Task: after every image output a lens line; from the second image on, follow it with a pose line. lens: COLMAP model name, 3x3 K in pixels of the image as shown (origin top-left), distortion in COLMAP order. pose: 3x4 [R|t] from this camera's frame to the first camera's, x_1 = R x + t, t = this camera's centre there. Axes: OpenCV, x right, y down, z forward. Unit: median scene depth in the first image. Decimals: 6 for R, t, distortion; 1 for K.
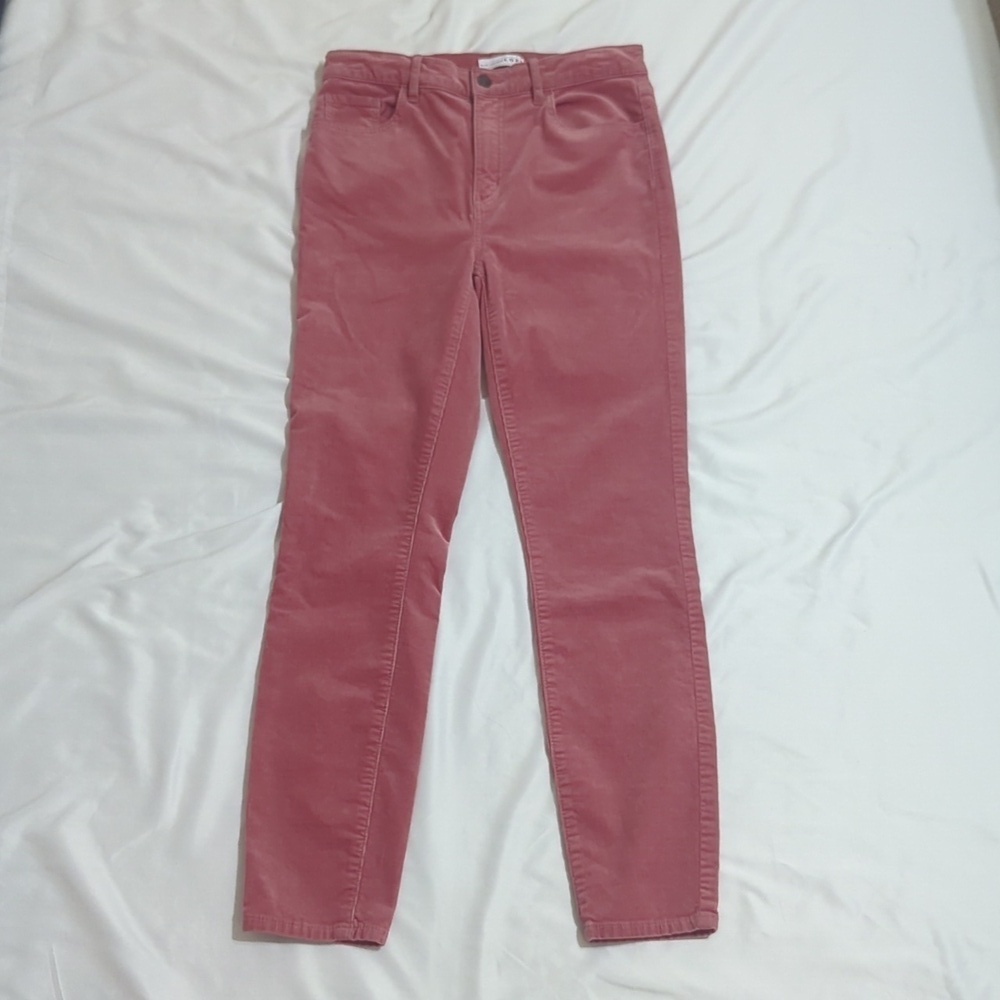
lens RADIAL K [[1660.8, 0, 504.3], [0, 1660.8, 495.5], [0, 0, 1]] dist [0.060342, 0.000000]
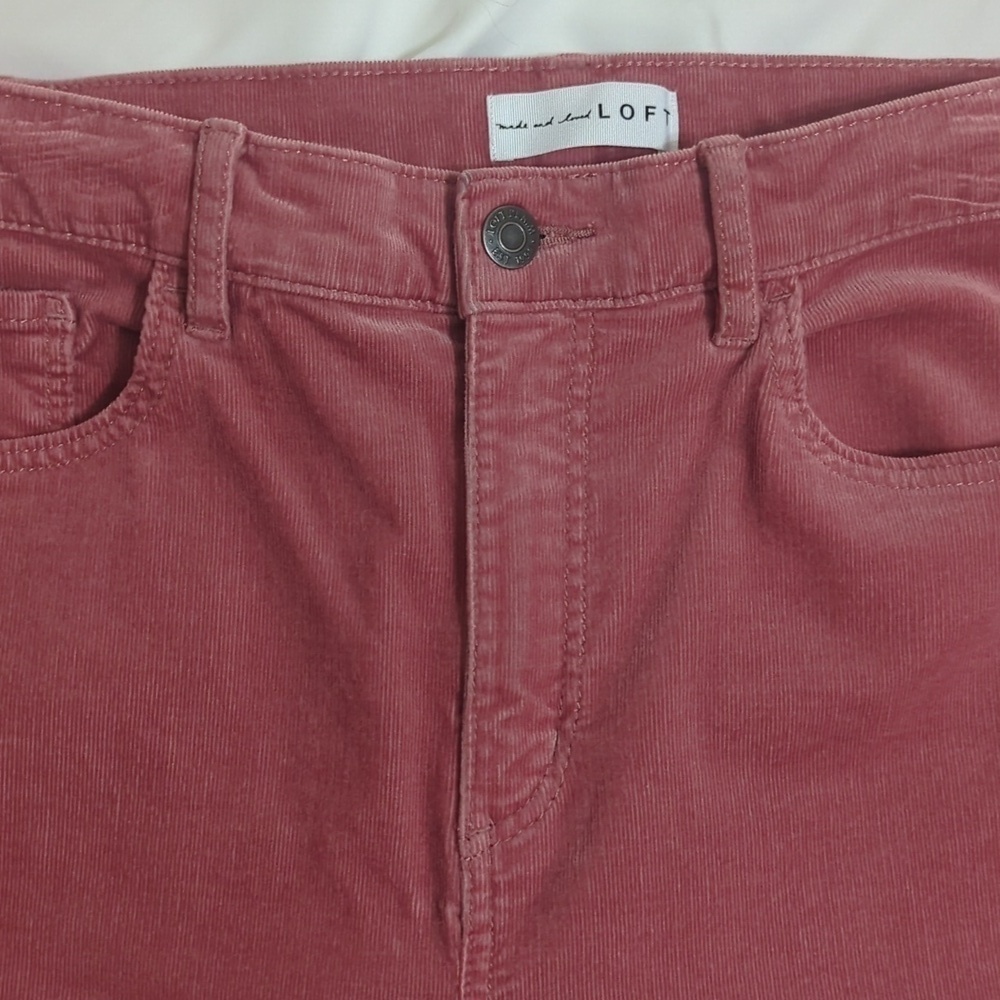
lens RADIAL K [[1660.8, 0, 483.4], [0, 1660.8, 542.9], [0, 0, 1]] dist [0.060342, 0.000000]
pose [[0.999555, 0.015832, 0.025282, -0.021332], [-0.024975, 0.907617, 0.419055, -0.309104], [-0.016312, -0.419500, 0.907609, 0.772609]]
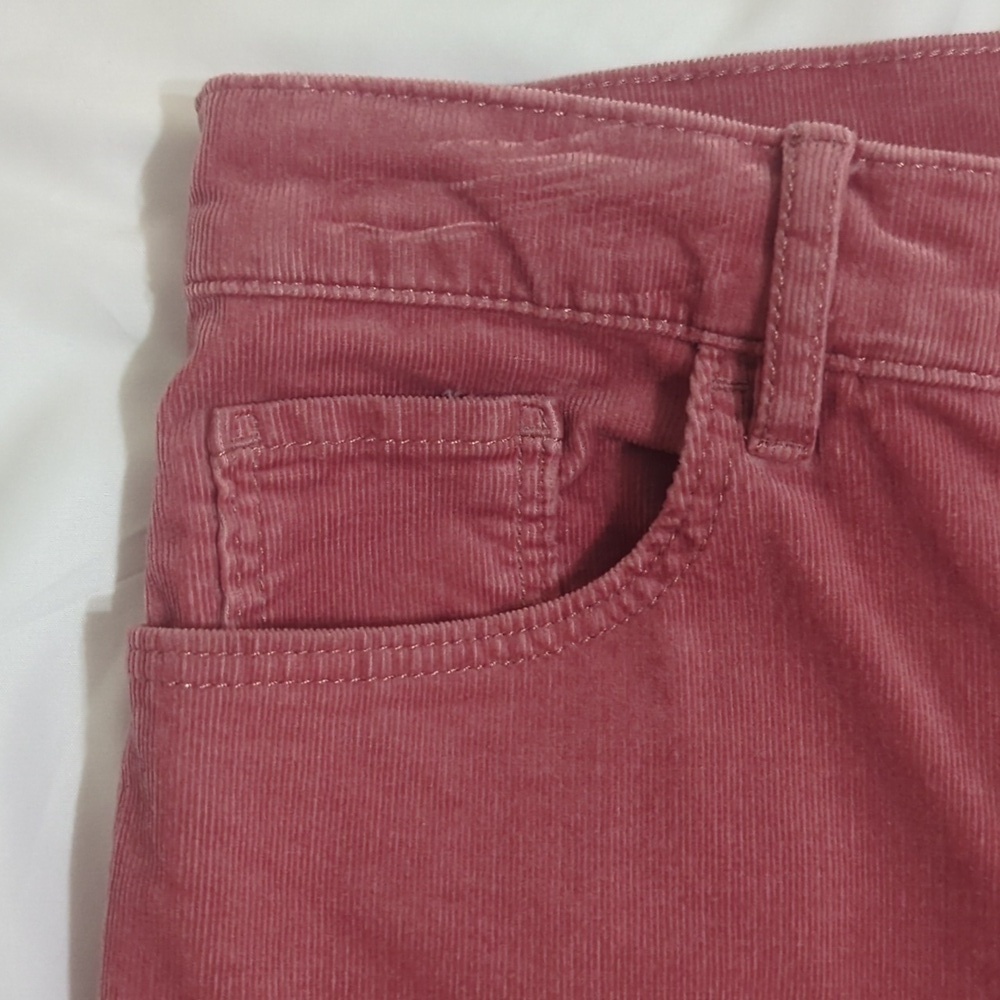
lens RADIAL K [[1660.8, 0, 518.4], [0, 1660.8, 547.0], [0, 0, 1]] dist [0.060342, 0.000000]
pose [[0.999785, -0.020620, -0.002217, -0.078776], [0.019844, 0.920083, 0.391220, -0.289014], [-0.006028, -0.391180, 0.920295, 0.853617]]
